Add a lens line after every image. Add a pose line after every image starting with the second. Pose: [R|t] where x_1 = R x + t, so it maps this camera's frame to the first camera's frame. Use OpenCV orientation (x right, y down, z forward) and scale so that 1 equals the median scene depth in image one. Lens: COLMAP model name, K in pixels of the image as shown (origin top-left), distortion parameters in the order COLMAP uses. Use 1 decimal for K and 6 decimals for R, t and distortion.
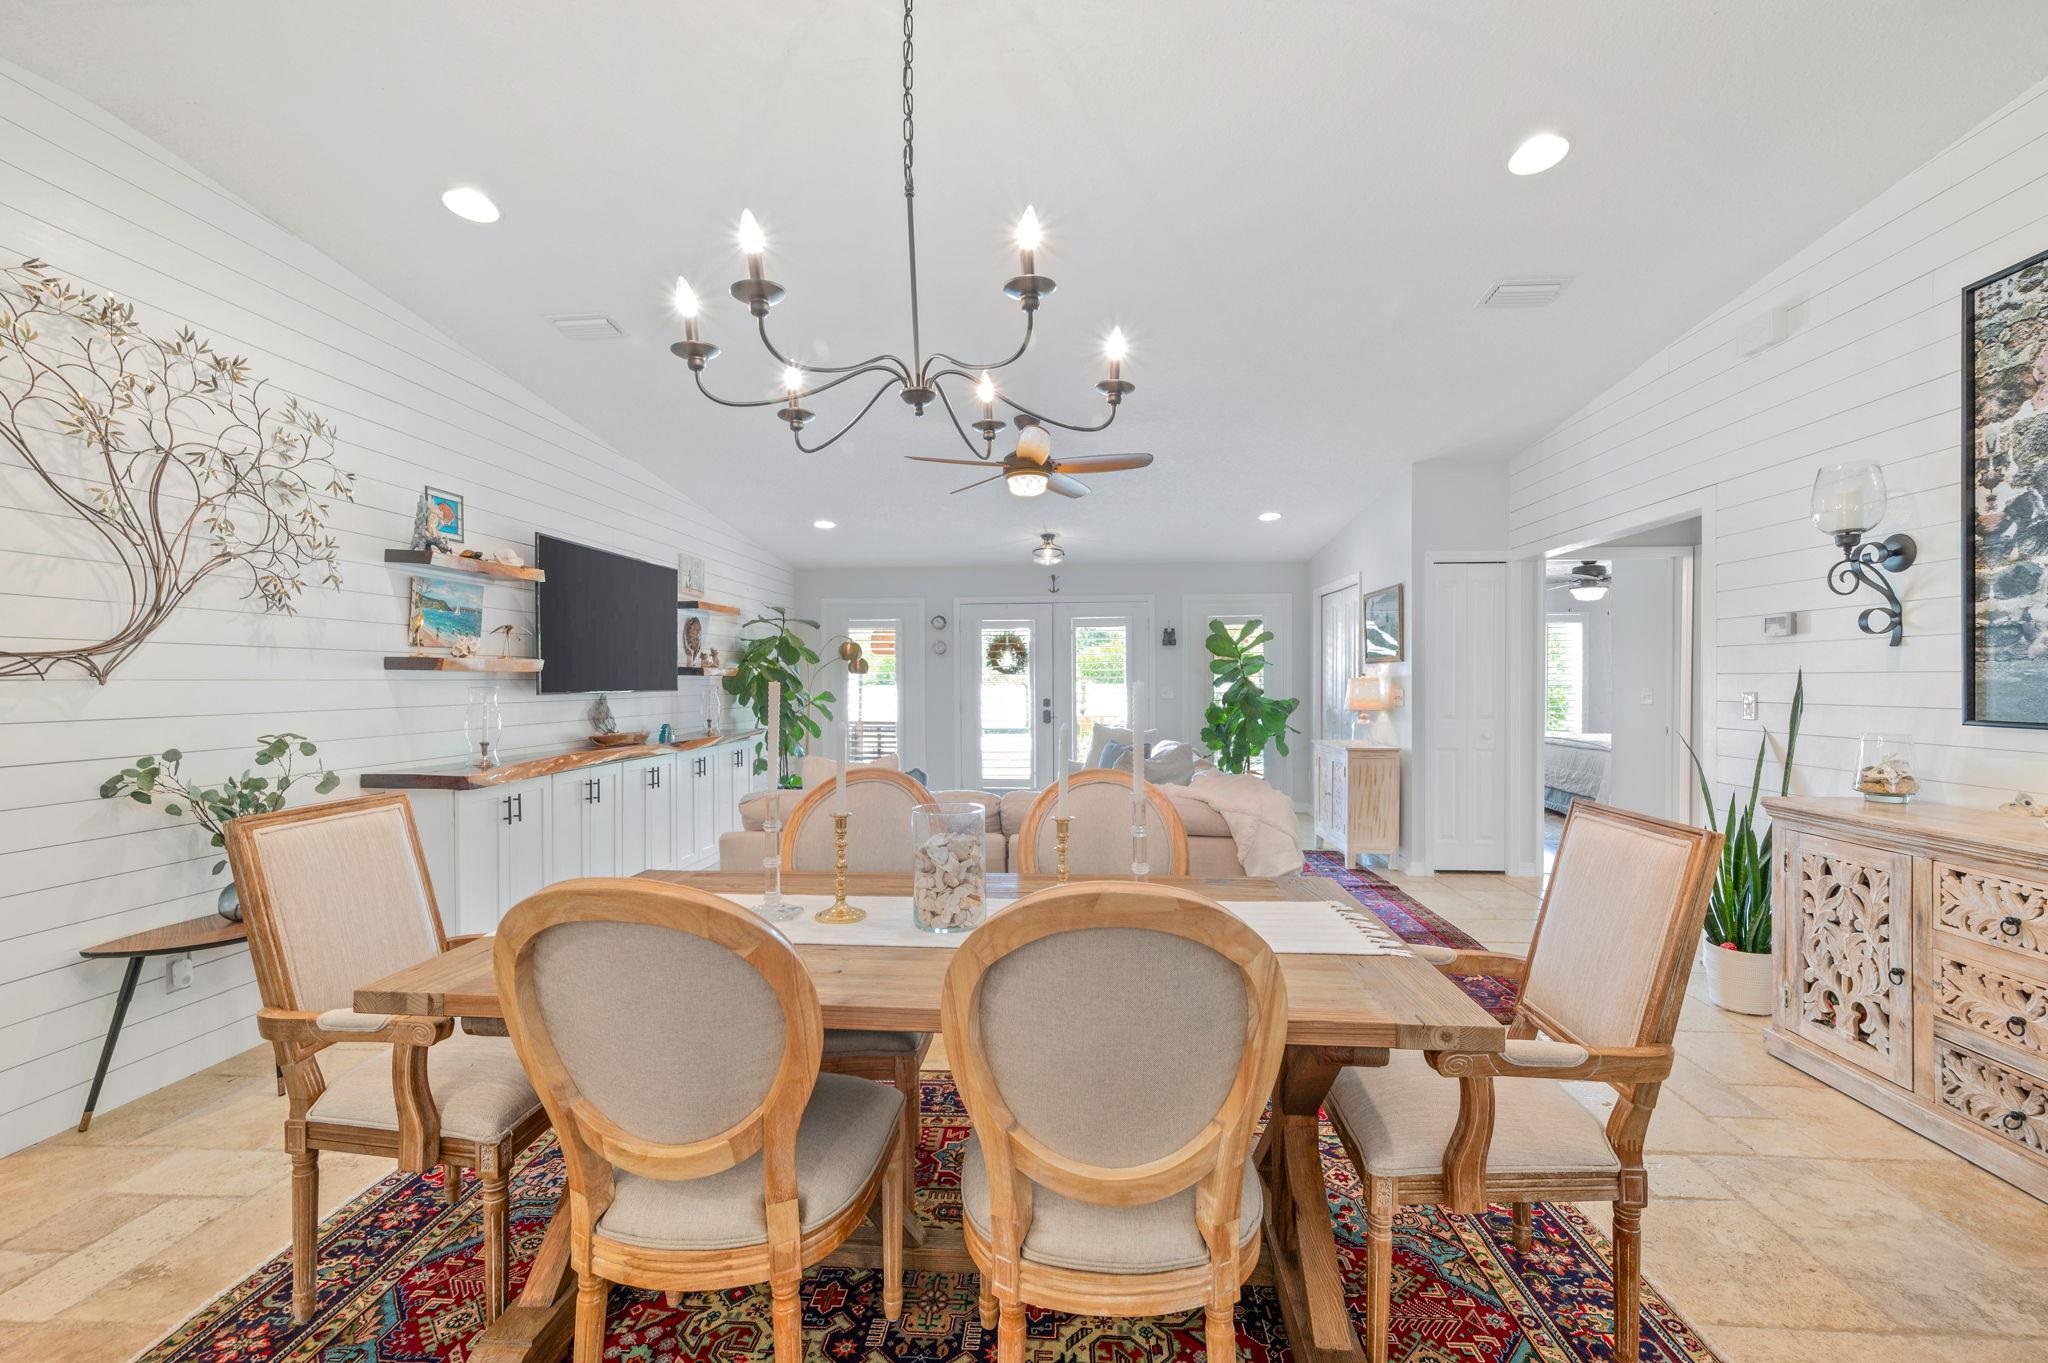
lens RADIAL K [[819.7, 0, 1017.4], [0, 819.7, 671.2], [0, 0, 1]] dist [-0.000686, 0.000520]
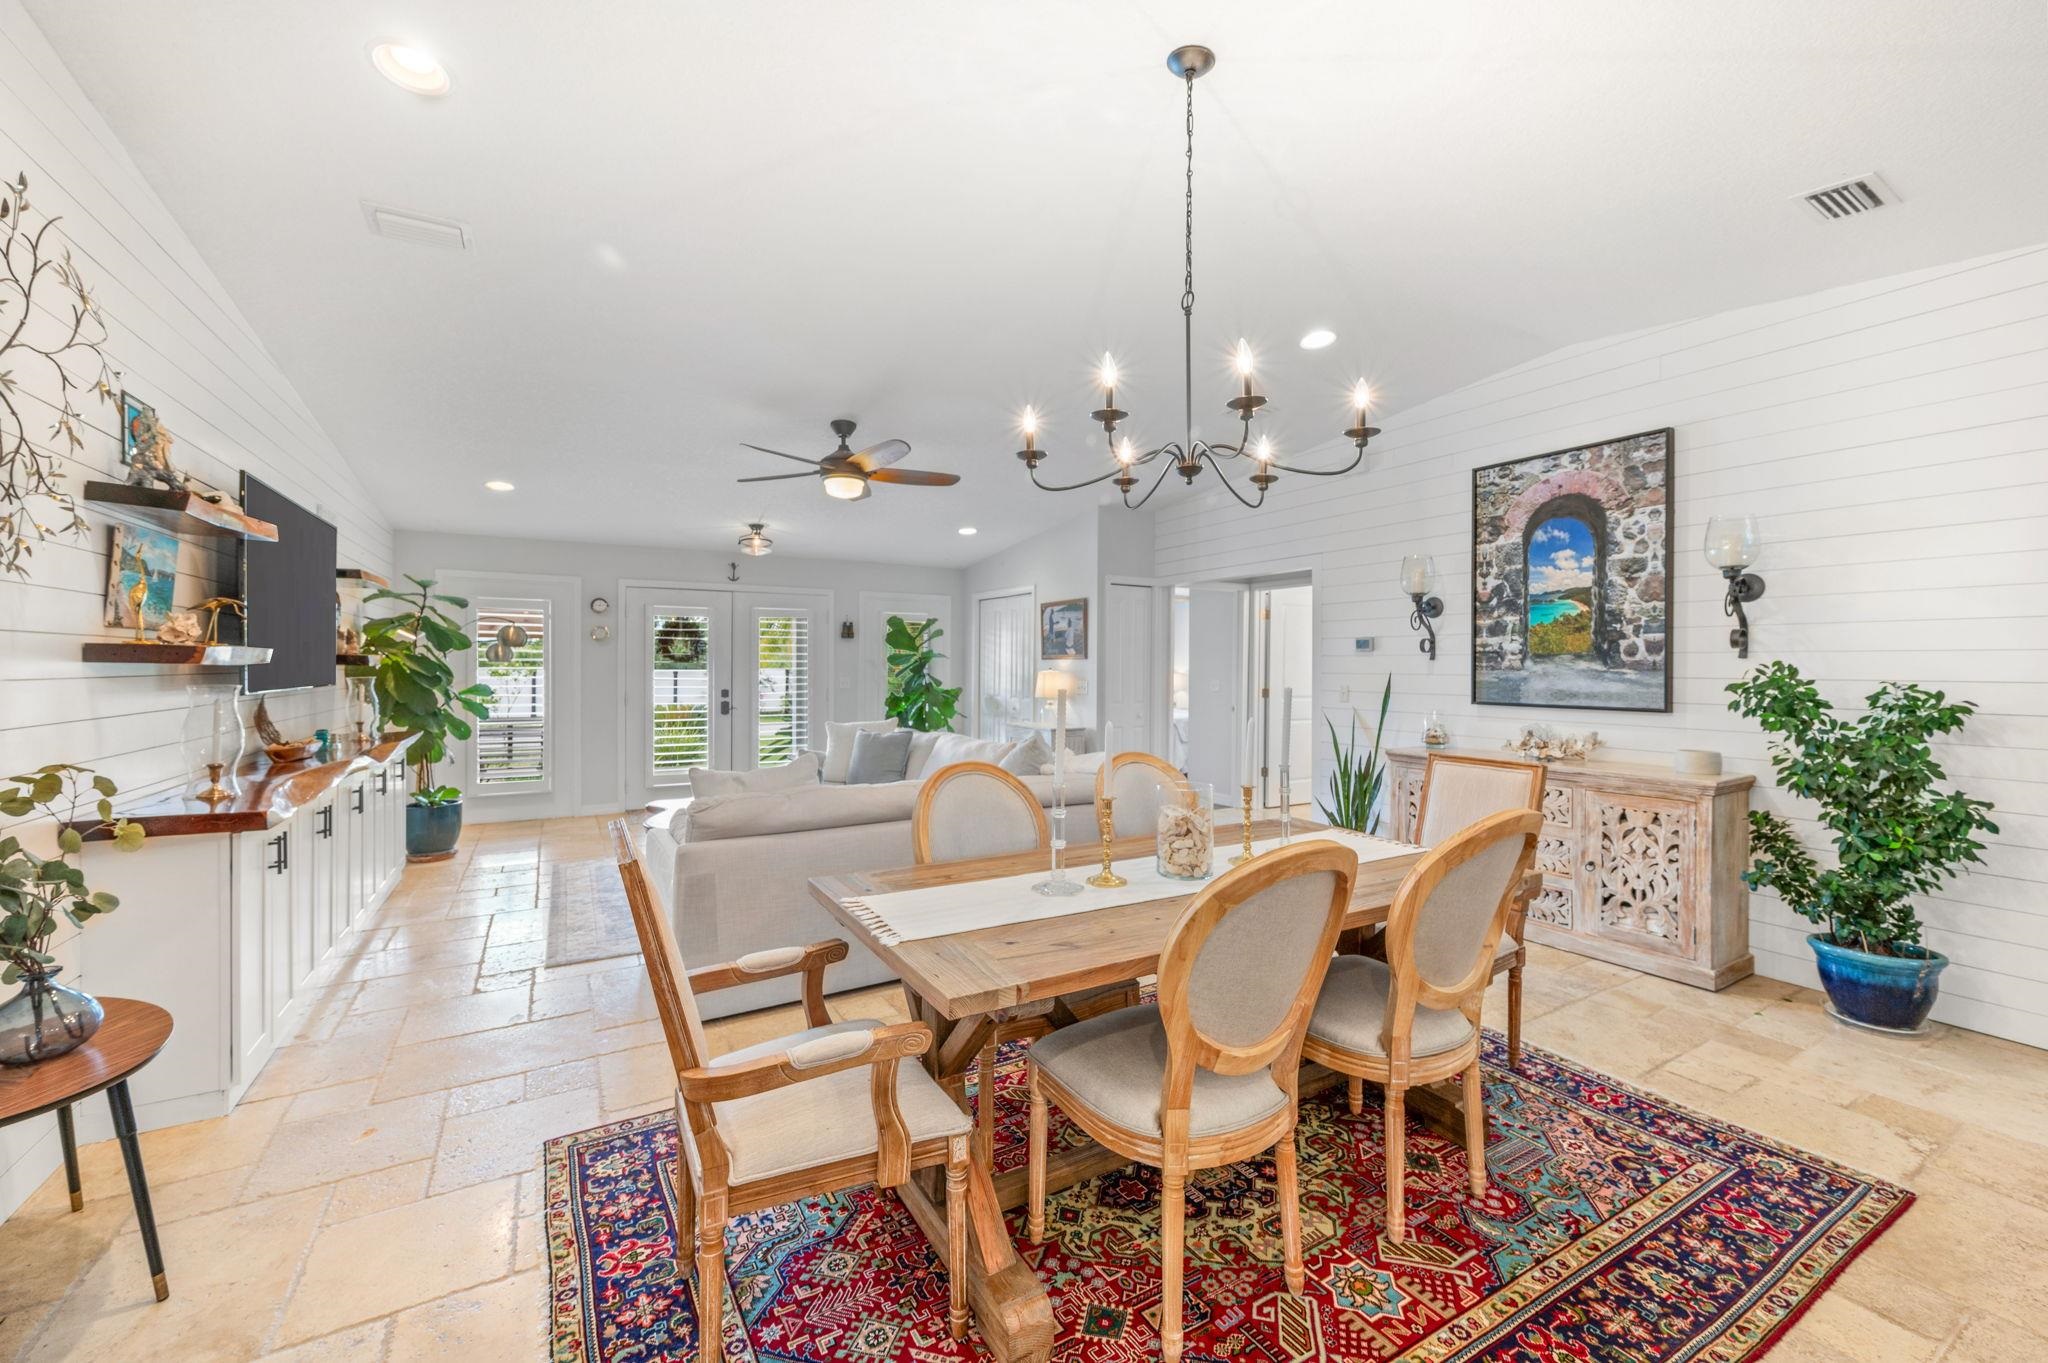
lens RADIAL K [[805.6, 0, 1004.5], [0, 805.6, 653.1], [0, 0, 1]] dist [-0.000423, 0.000746]
pose [[0.834200, 0.016359, 0.551219, -0.661596], [-0.013822, 0.999866, -0.008756, -0.018053], [-0.551289, -0.000315, 0.834314, 0.059833]]
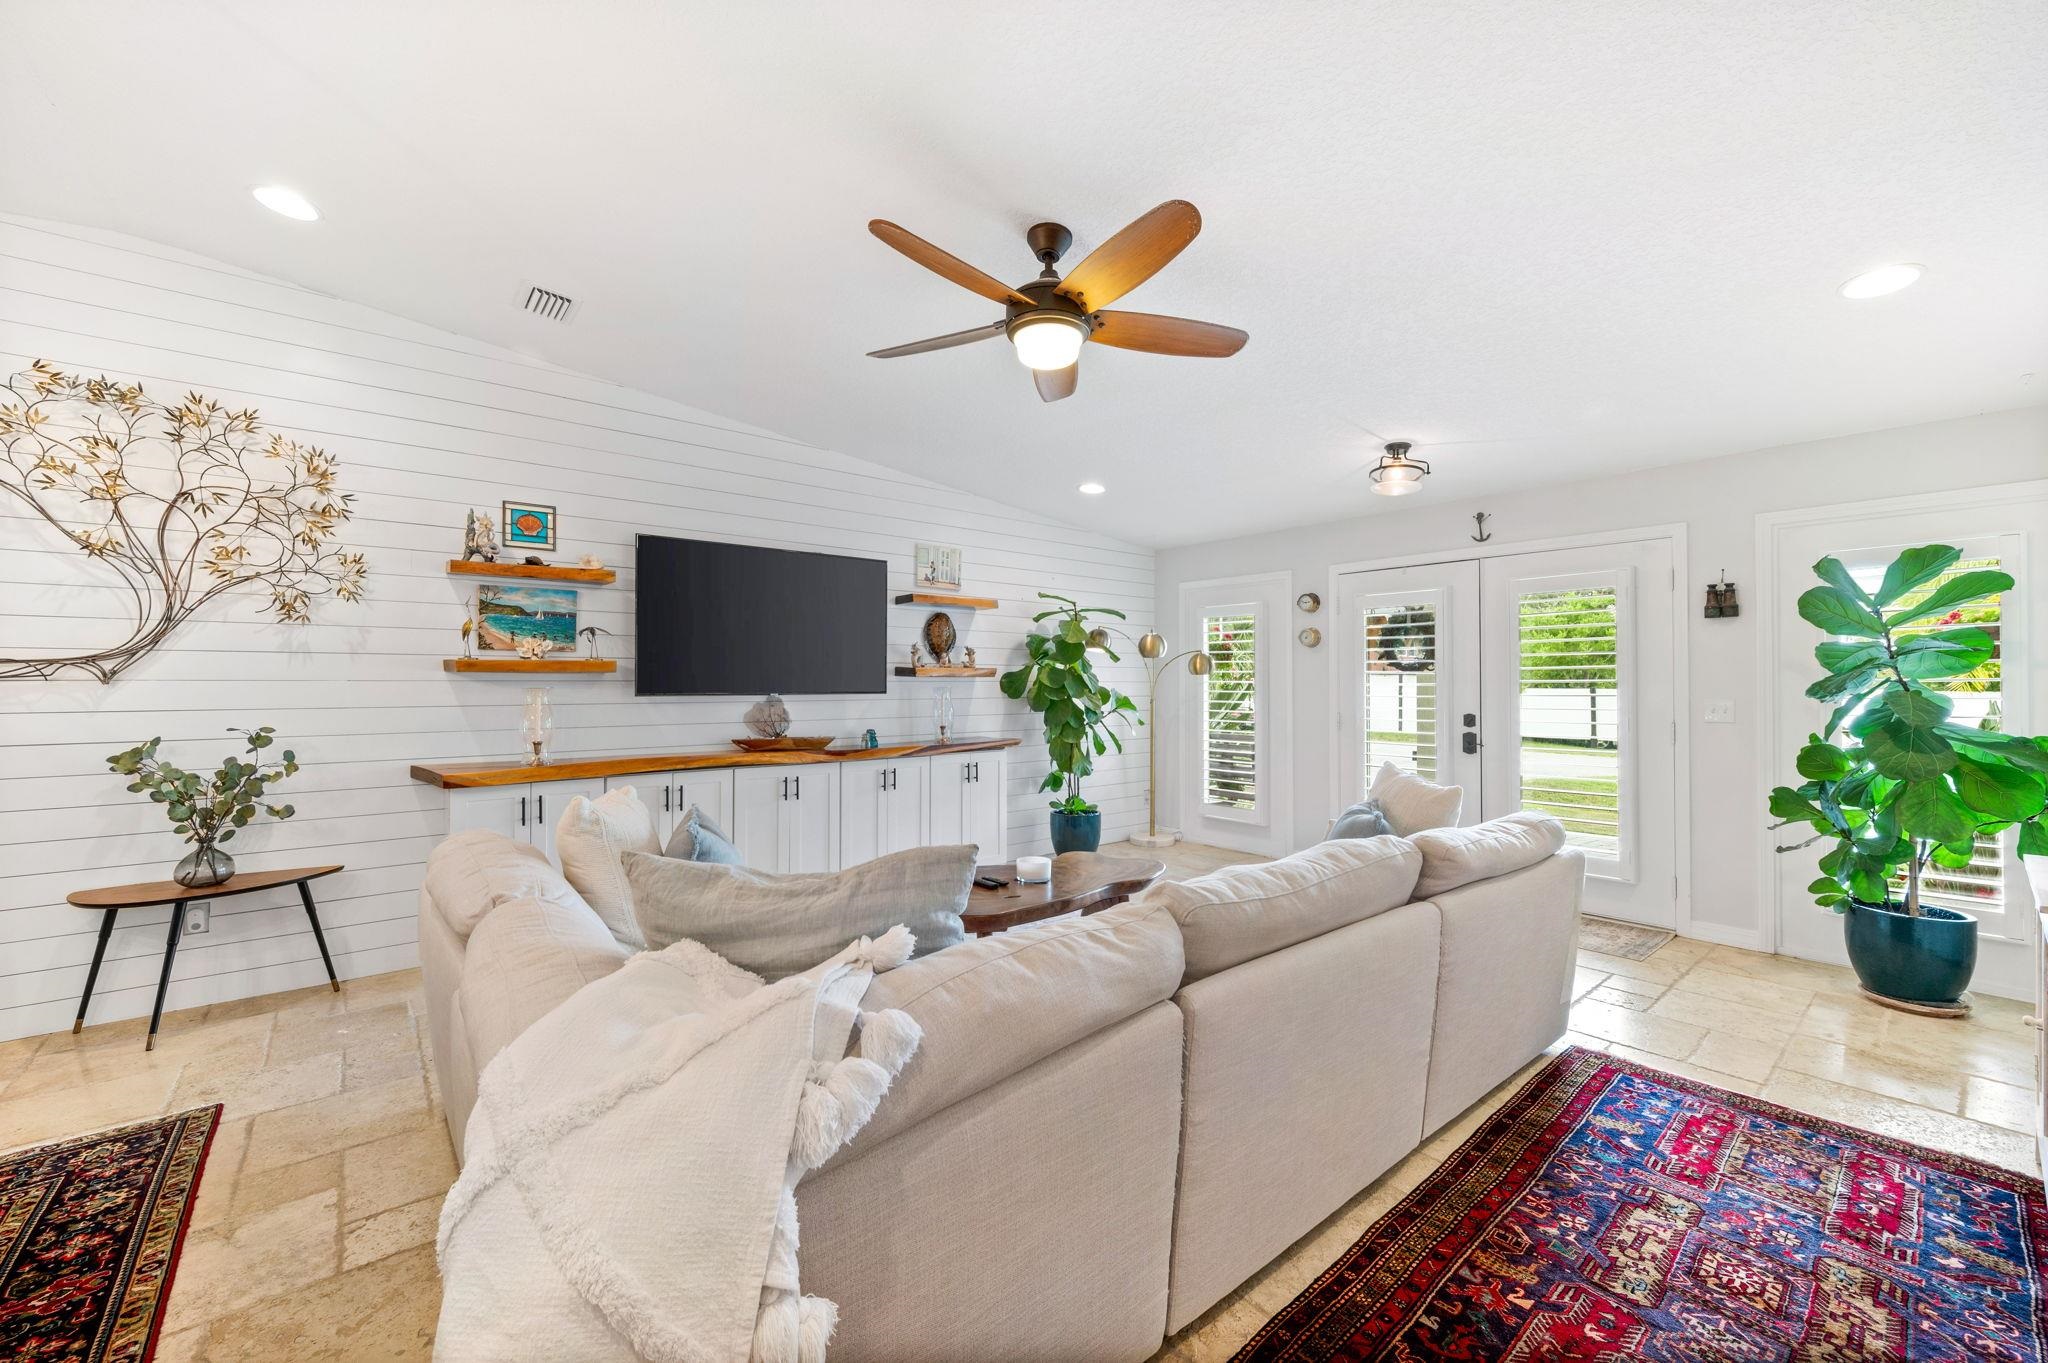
lens RADIAL K [[805.6, 0, 1022.7], [0, 805.6, 673.5], [0, 0, 1]] dist [-0.000423, 0.000746]
pose [[0.706711, -0.004503, -0.707488, 0.702818], [0.004530, 0.999988, -0.001840, 0.007448], [0.707488, -0.001905, 0.706723, 1.022649]]
